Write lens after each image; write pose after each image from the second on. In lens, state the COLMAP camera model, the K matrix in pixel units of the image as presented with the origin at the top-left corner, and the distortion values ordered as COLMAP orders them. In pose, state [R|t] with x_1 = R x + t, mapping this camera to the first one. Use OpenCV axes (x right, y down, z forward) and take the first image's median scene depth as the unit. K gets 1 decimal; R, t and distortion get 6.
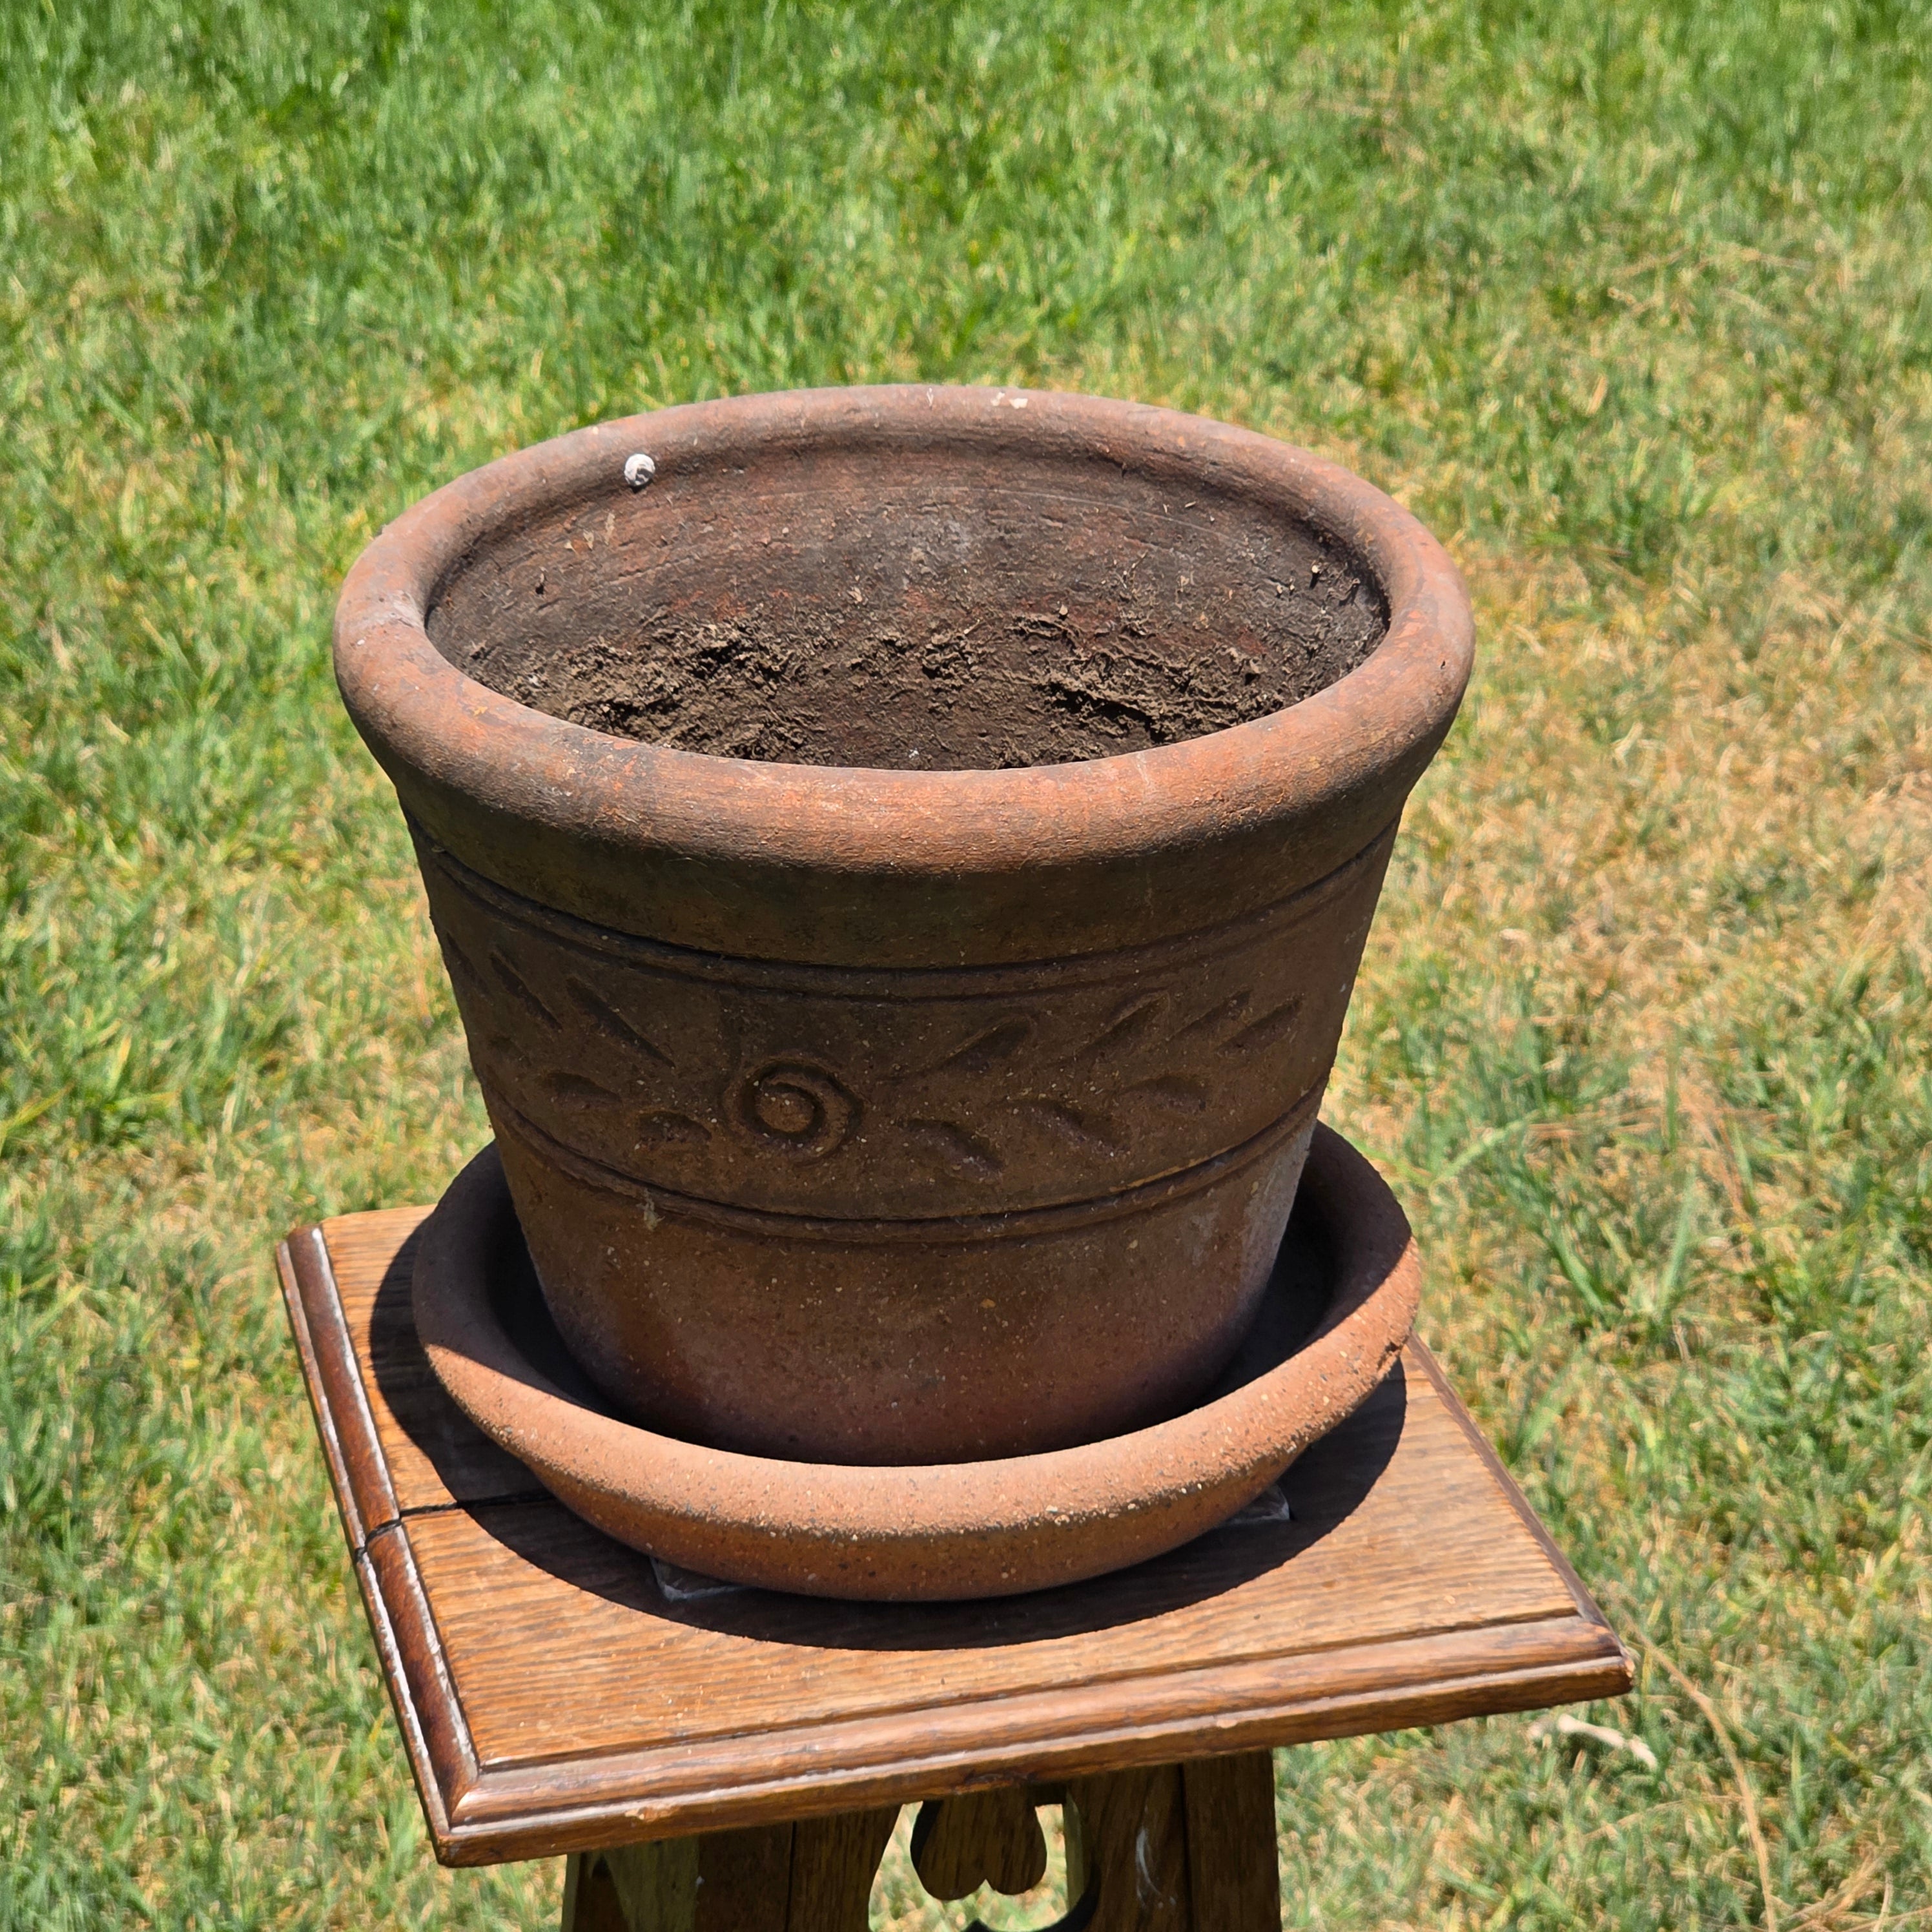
lens RADIAL K [[5032.5, 0, 965.7], [0, 5032.5, 830.8], [0, 0, 1]] dist [-0.495658, 8.241655]
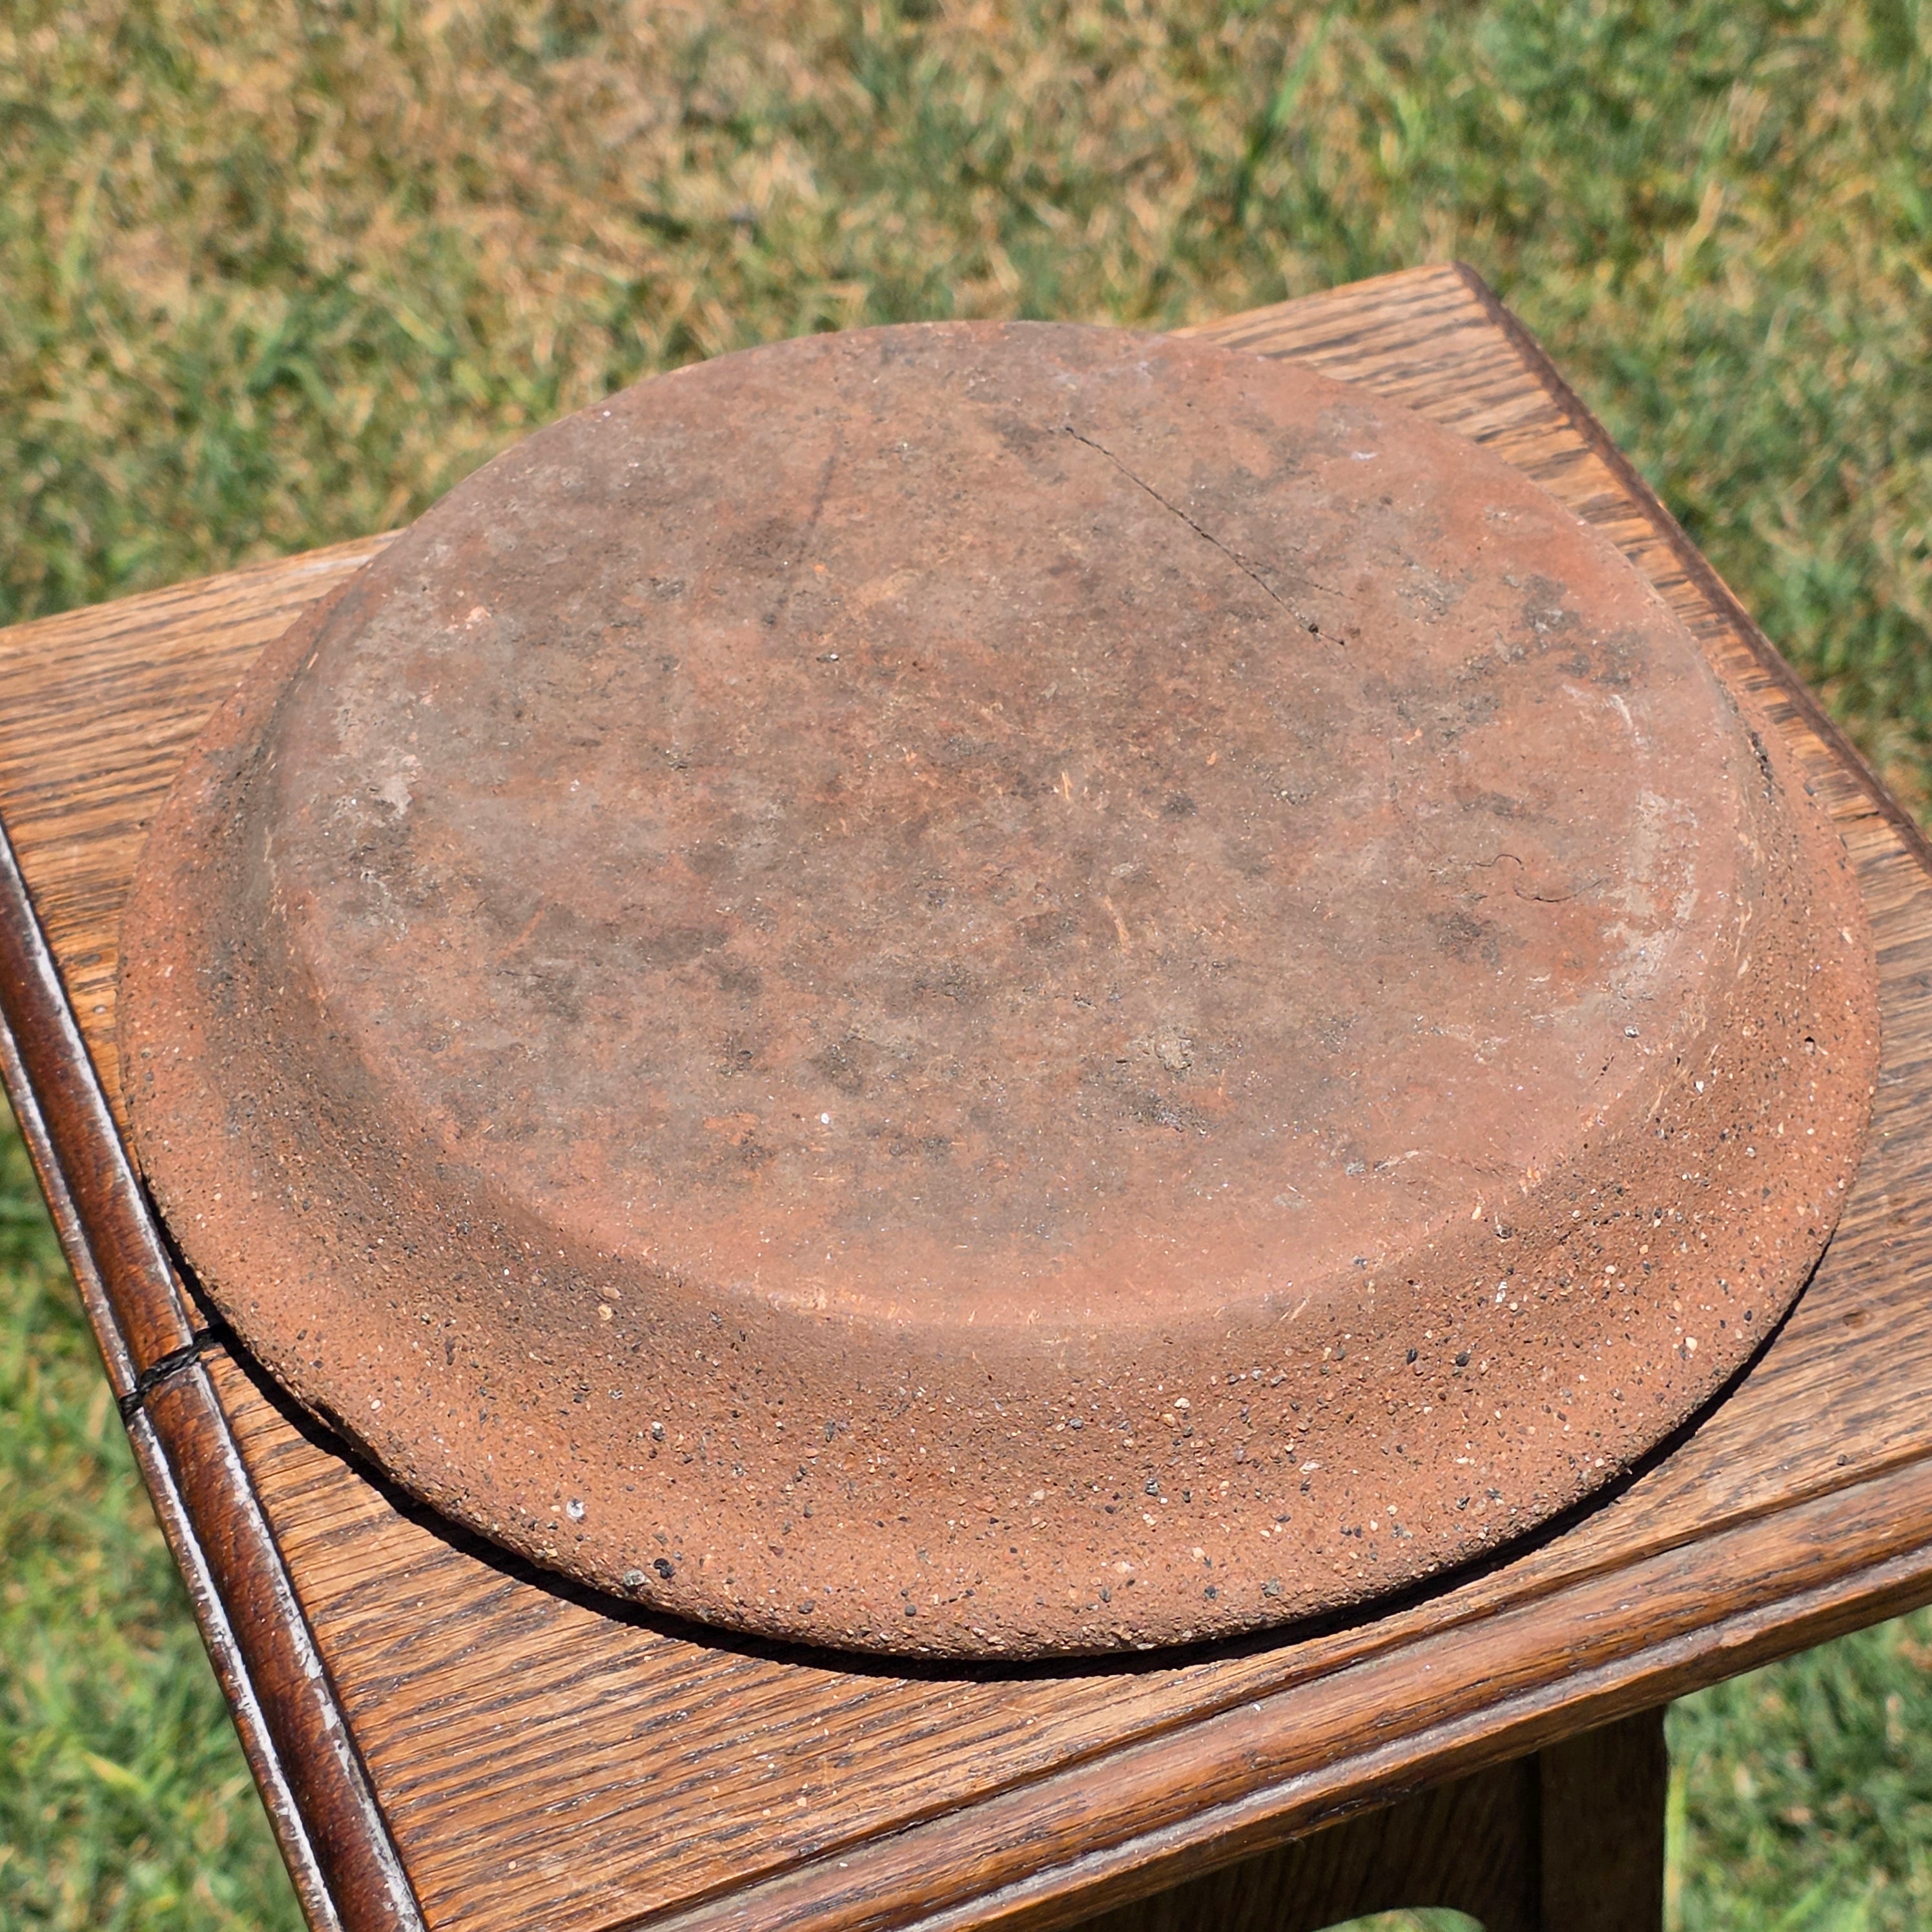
lens RADIAL K [[4462.9, 0, 996.8], [0, 4462.9, 845.4], [0, 0, 1]] dist [0.201732, -0.532025]
pose [[0.989463, -0.102827, 0.101930, -0.072033], [0.062014, 0.937142, 0.343393, -0.083866], [-0.130833, -0.333454, 0.933644, 0.552239]]
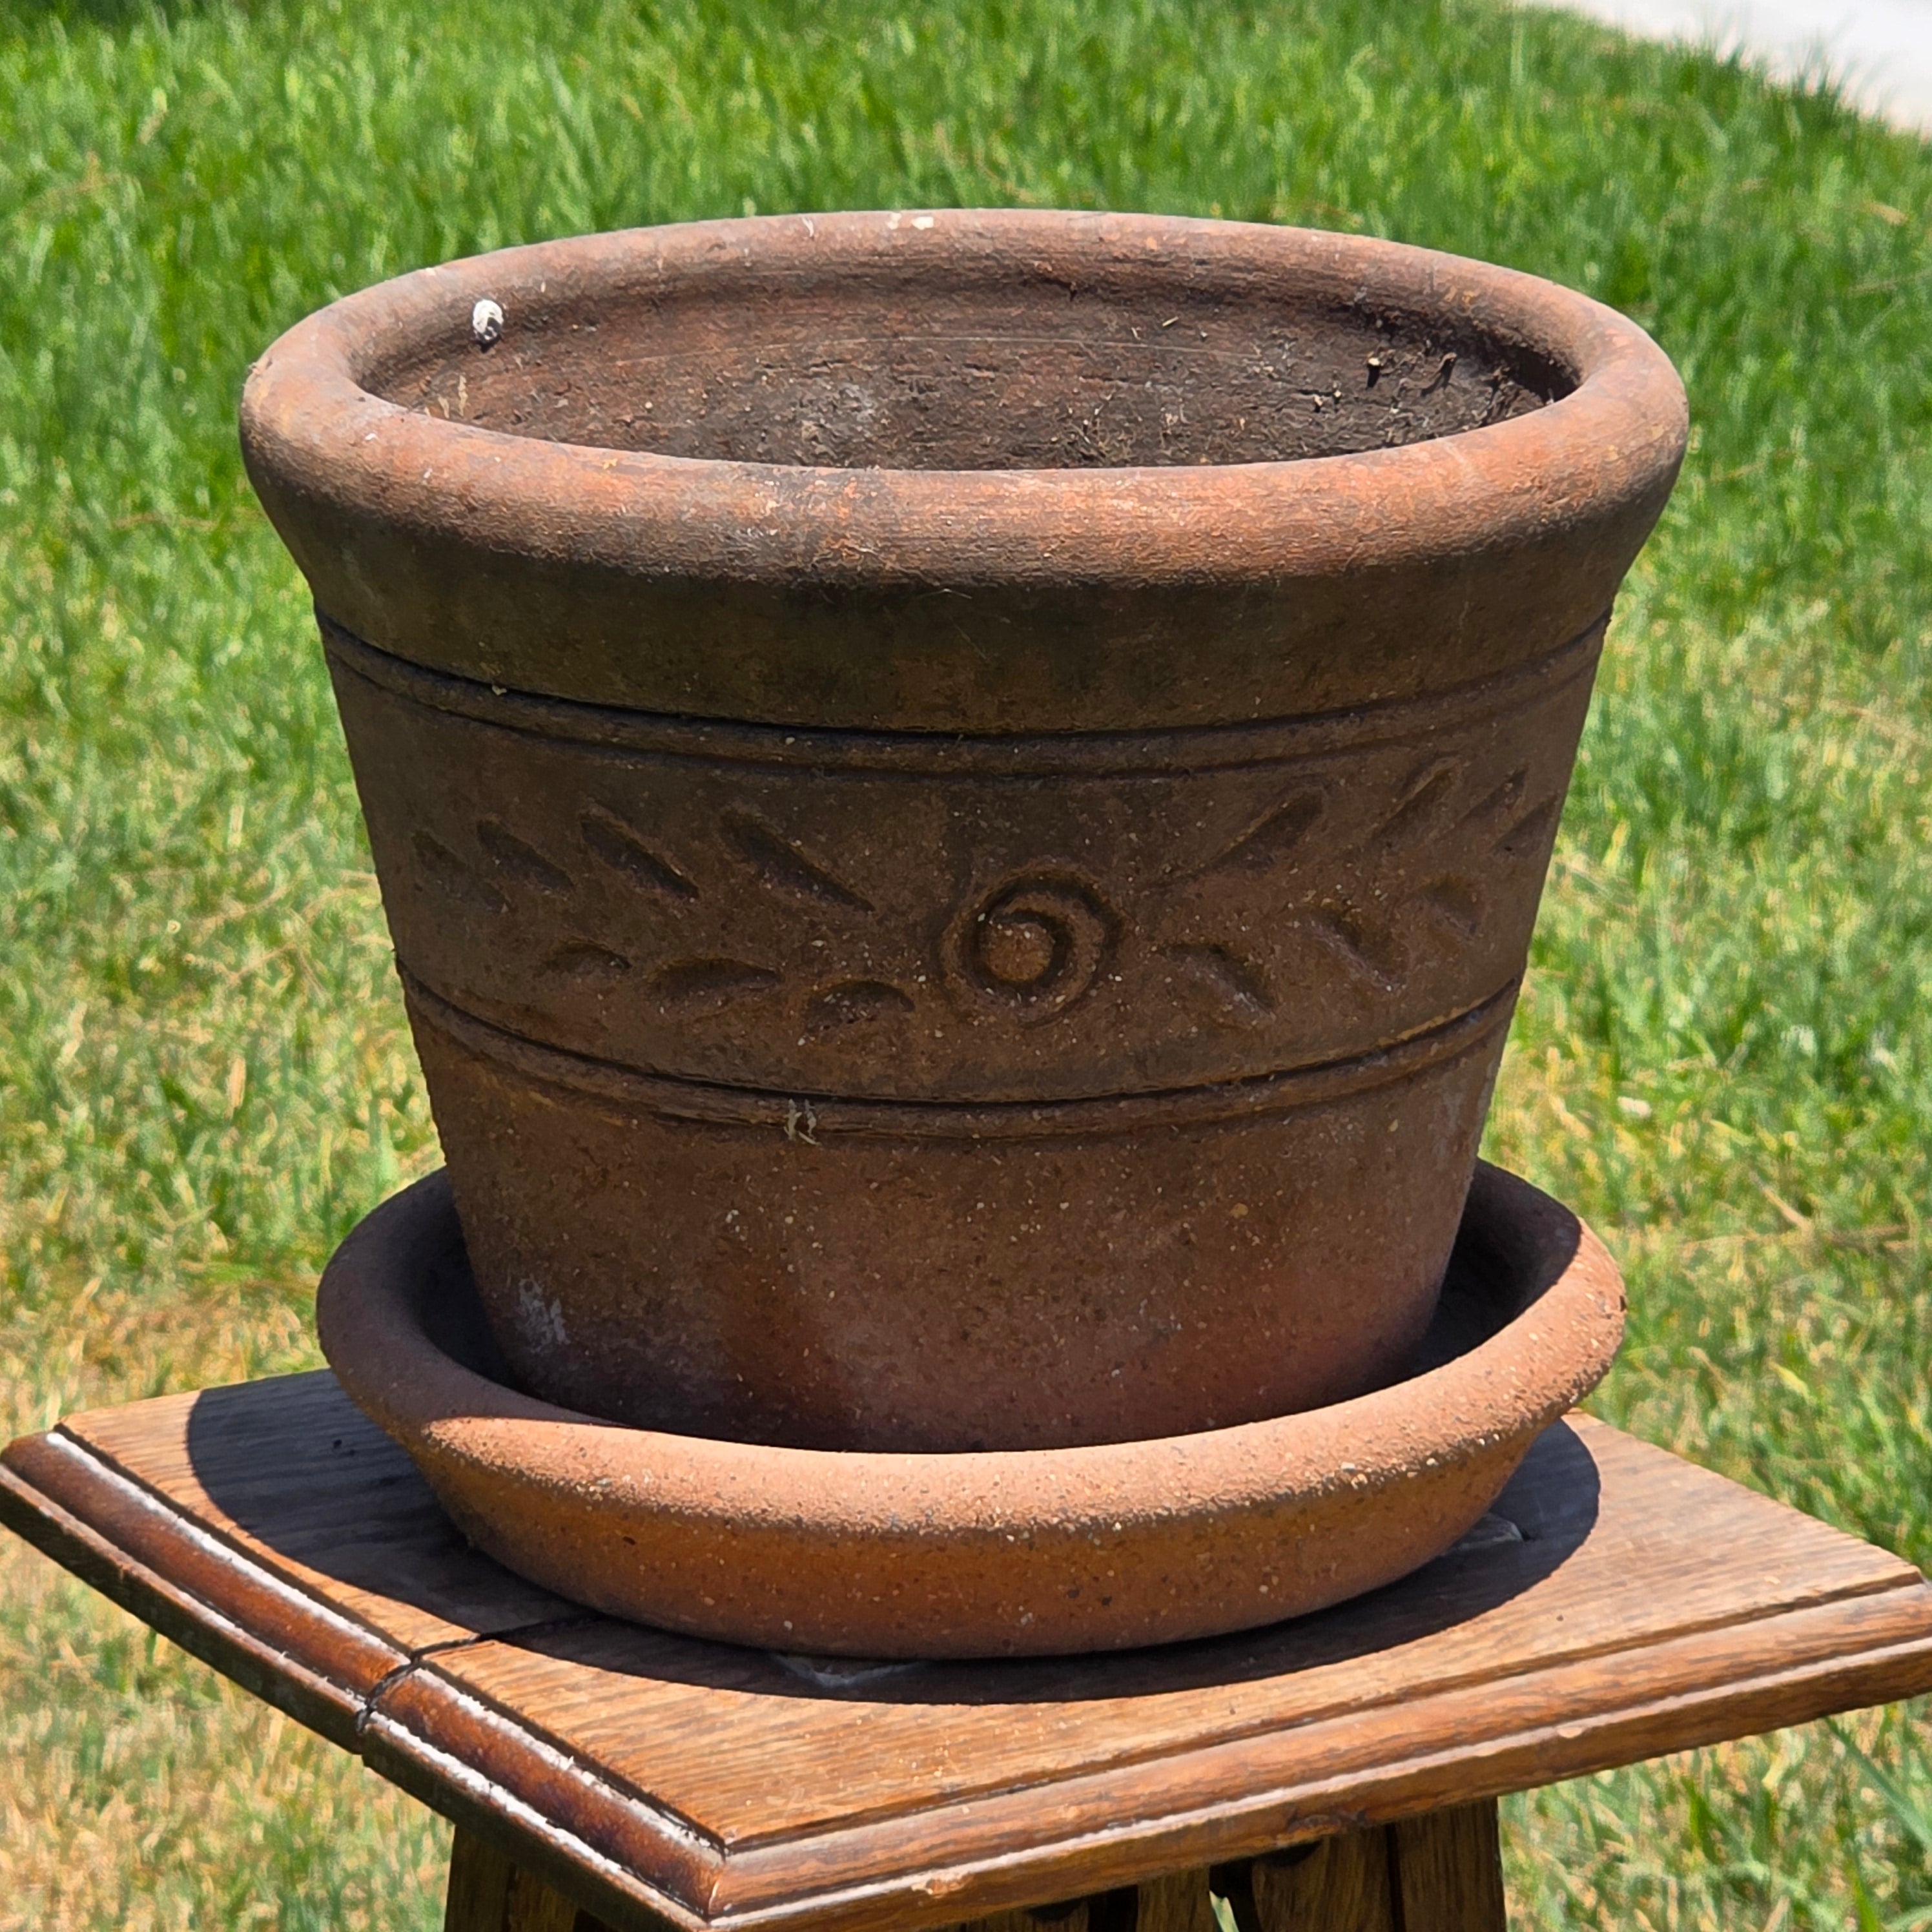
lens RADIAL K [[8086.3, 0, 966.0], [0, 8086.3, 966.0], [0, 0, 1]] dist [-0.385481, 8.960792]
pose [[0.952478, -0.083931, 0.292816, -0.389090], [0.126776, 0.983306, -0.130529, 0.208509], [-0.276973, 0.161448, 0.947217, -0.186086]]
